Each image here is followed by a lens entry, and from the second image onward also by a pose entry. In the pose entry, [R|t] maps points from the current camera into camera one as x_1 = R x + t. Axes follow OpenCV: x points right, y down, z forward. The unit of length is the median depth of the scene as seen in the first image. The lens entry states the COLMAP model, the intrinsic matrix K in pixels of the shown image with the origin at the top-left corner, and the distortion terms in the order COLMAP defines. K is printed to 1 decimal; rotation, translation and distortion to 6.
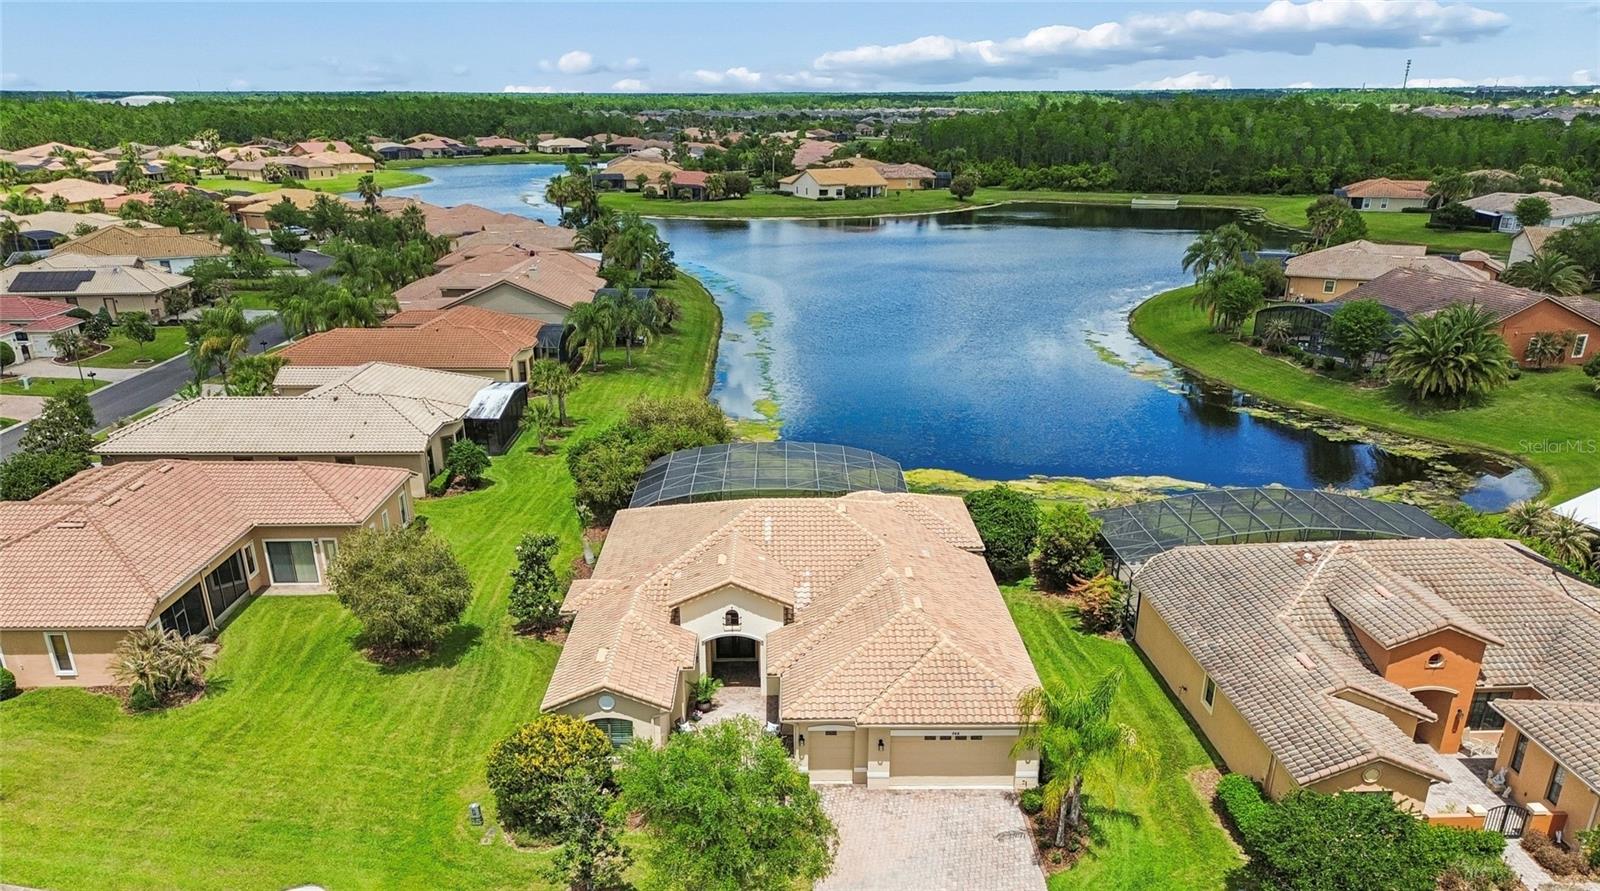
lens RADIAL K [[1193.8, 0, 821.5], [0, 1193.8, 593.3], [0, 0, 1]] dist [0.048308, -0.028389]
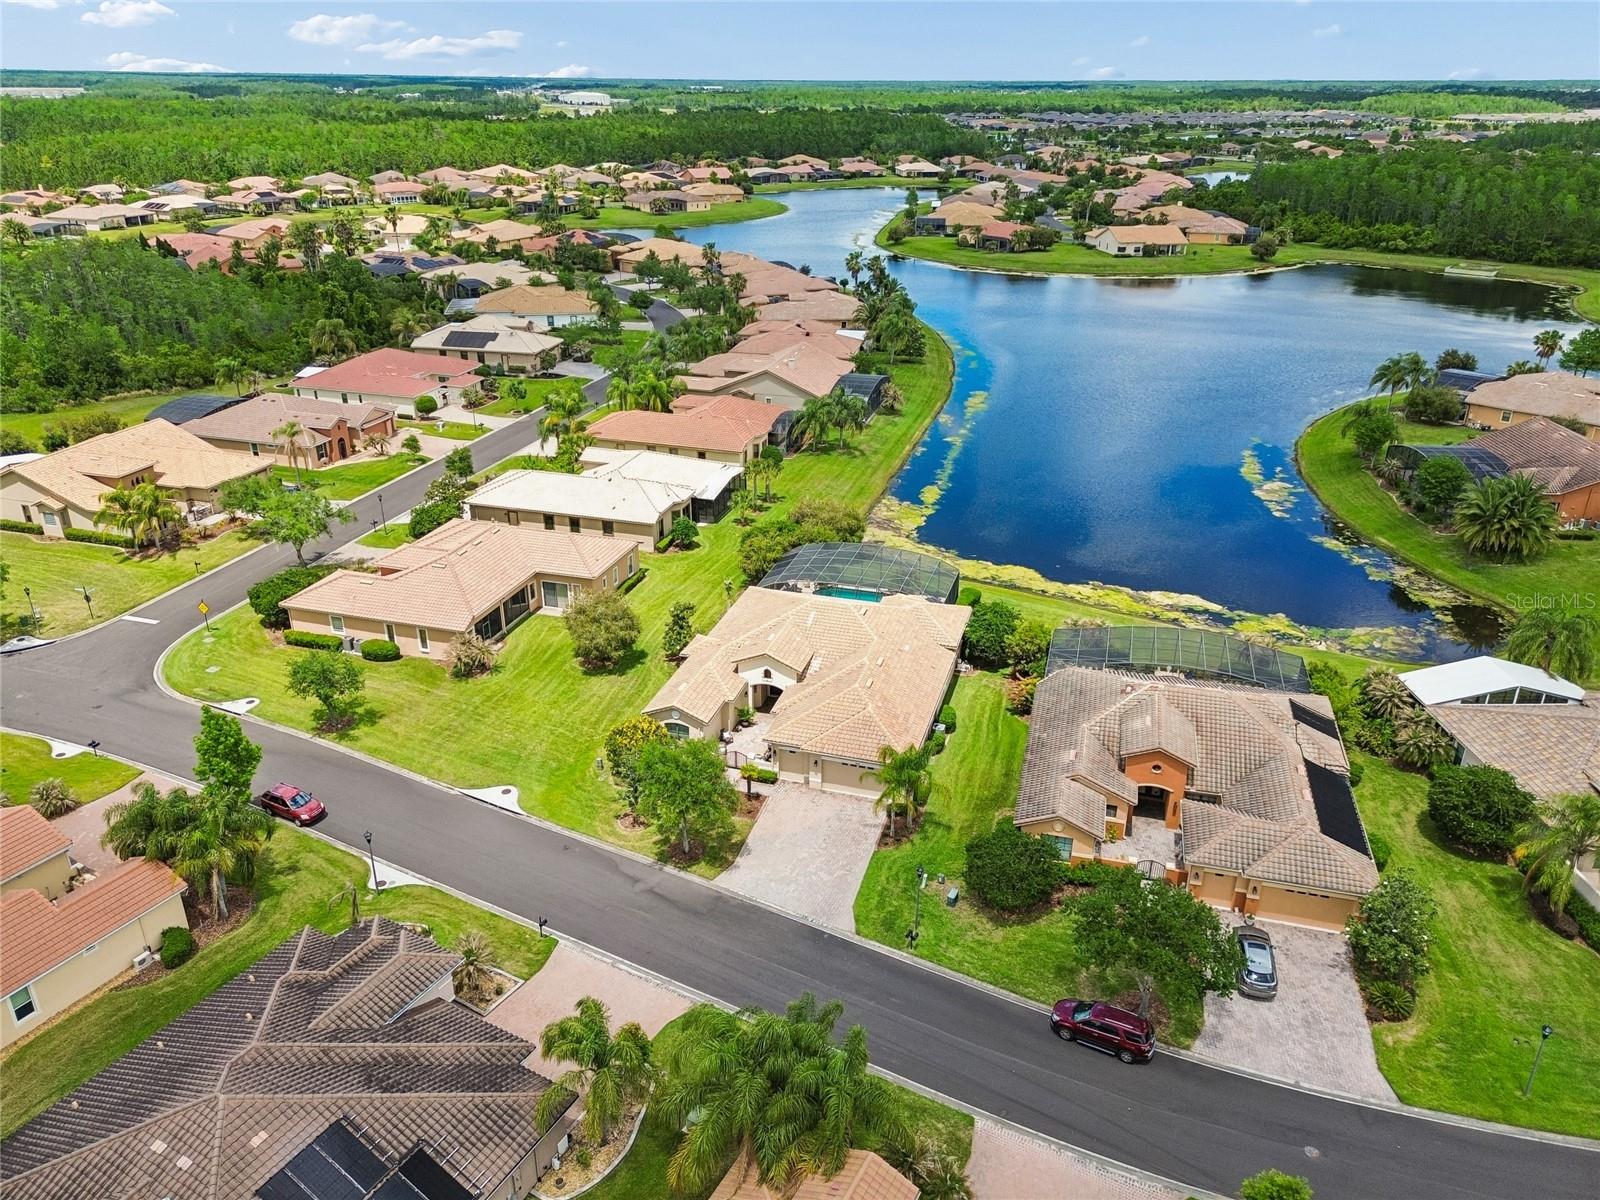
lens RADIAL K [[1194.1, 0, 813.0], [0, 1194.1, 592.0], [0, 0, 1]] dist [0.063479, -0.061306]
pose [[0.953208, 0.125716, -0.274935, 0.336766], [-0.123893, 0.992004, 0.024063, -0.110689], [0.275762, 0.011125, 0.961162, -0.463706]]
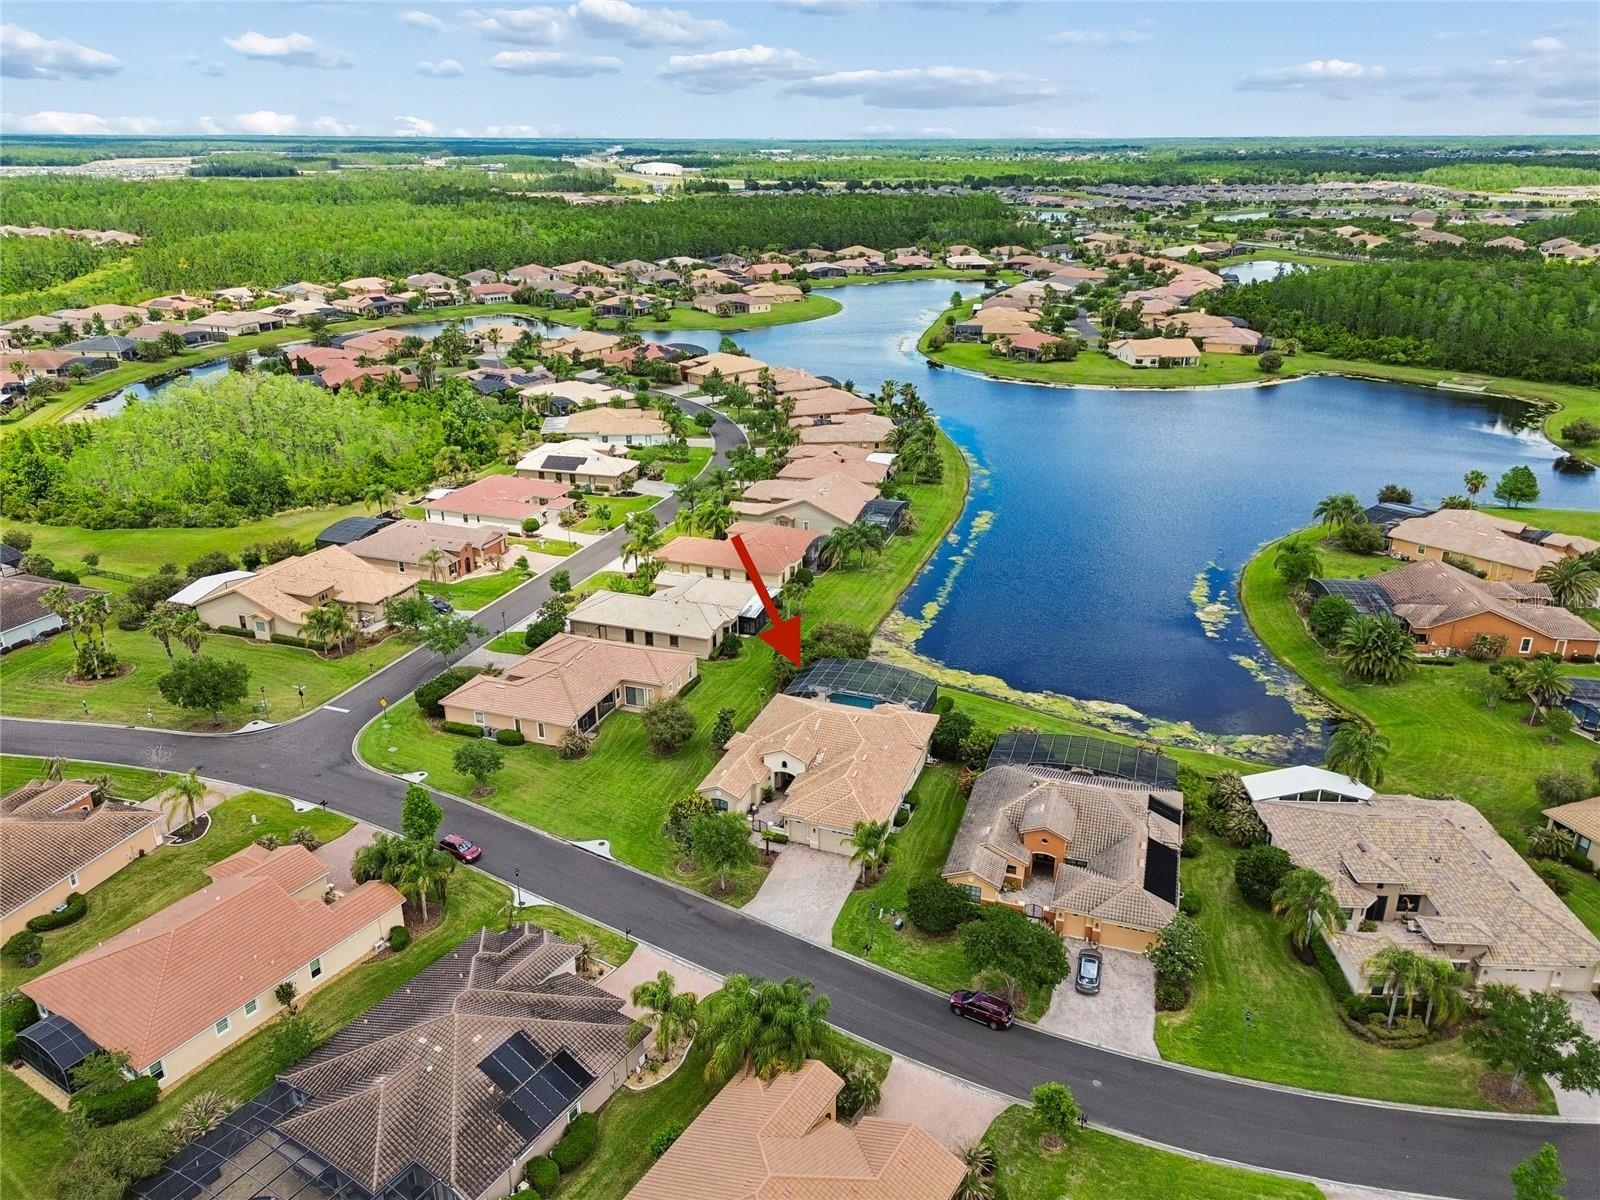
lens RADIAL K [[1194.1, 0, 804.7], [0, 1194.1, 595.1], [0, 0, 1]] dist [0.063479, -0.061306]
pose [[0.933792, 0.130573, -0.333141, 0.549076], [-0.141699, 0.989867, -0.009206, -0.229984], [0.328563, 0.055802, 0.942832, -0.960555]]
